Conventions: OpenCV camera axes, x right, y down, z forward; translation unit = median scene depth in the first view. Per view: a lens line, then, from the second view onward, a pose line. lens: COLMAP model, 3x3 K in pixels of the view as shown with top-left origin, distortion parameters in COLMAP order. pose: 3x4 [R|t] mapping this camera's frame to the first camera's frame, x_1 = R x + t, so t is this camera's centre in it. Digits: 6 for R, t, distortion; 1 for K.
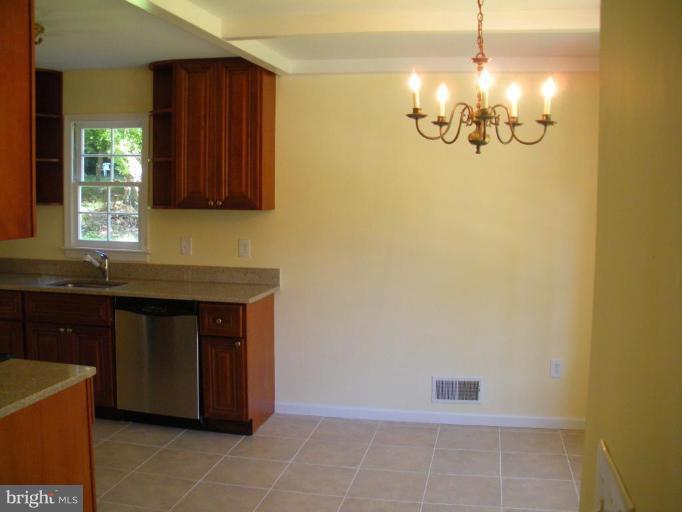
lens RADIAL K [[731.3, 0, 342.7], [0, 731.3, 258.7], [0, 0, 1]] dist [-0.267219, 0.238439]
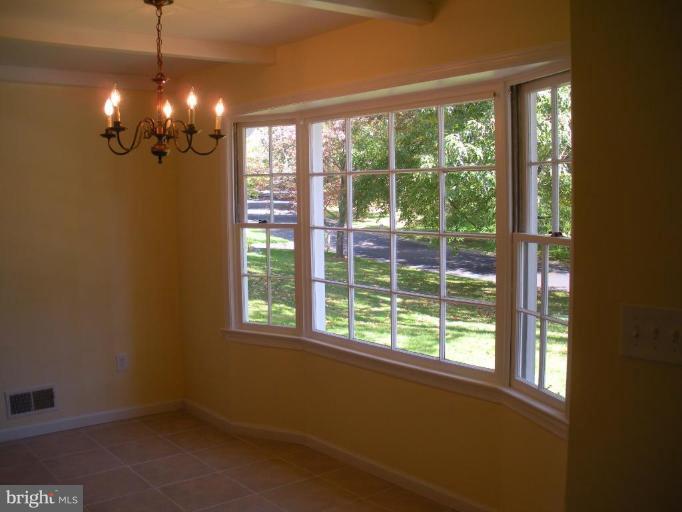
lens RADIAL K [[731.3, 0, 342.7], [0, 731.3, 258.7], [0, 0, 1]] dist [-0.267219, 0.238439]
pose [[0.651021, -0.085127, 0.754271, -0.477648], [0.092528, 0.995181, 0.032453, -0.008856], [-0.753399, 0.048664, 0.655760, 0.065541]]
